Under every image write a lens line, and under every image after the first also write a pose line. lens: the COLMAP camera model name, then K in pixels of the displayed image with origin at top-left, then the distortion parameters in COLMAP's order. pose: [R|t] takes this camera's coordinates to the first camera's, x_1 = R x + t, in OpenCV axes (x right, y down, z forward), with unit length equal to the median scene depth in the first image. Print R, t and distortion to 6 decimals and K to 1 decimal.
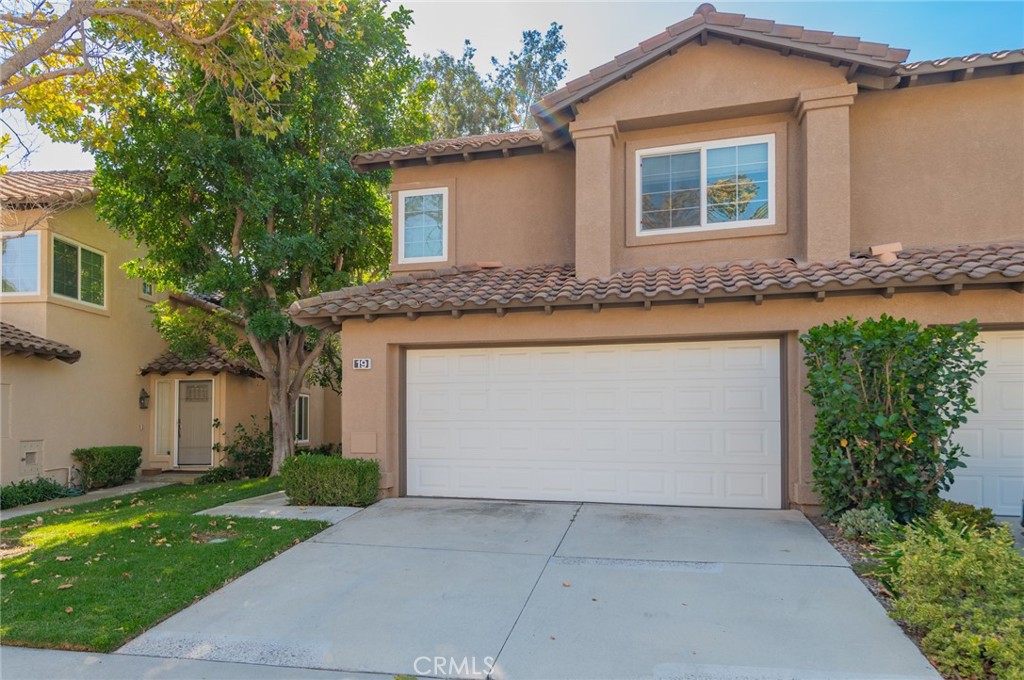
lens RADIAL K [[632.3, 0, 511.4], [0, 632.3, 340.3], [0, 0, 1]] dist [0.008359, -0.000172]
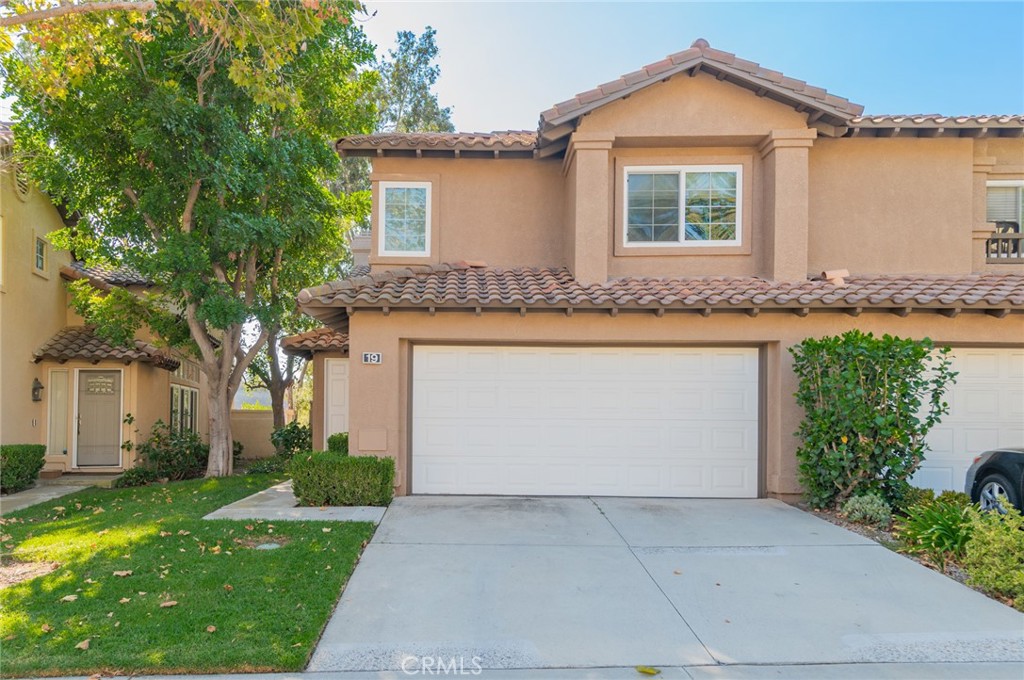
lens RADIAL K [[613.8, 0, 514.1], [0, 613.8, 349.6], [0, 0, 1]] dist [0.015901, -0.003448]
pose [[0.969113, 0.035709, 0.244017, -0.247622], [-0.038766, 0.999218, 0.007738, 0.008529], [-0.243549, -0.016959, 0.969740, 0.039579]]
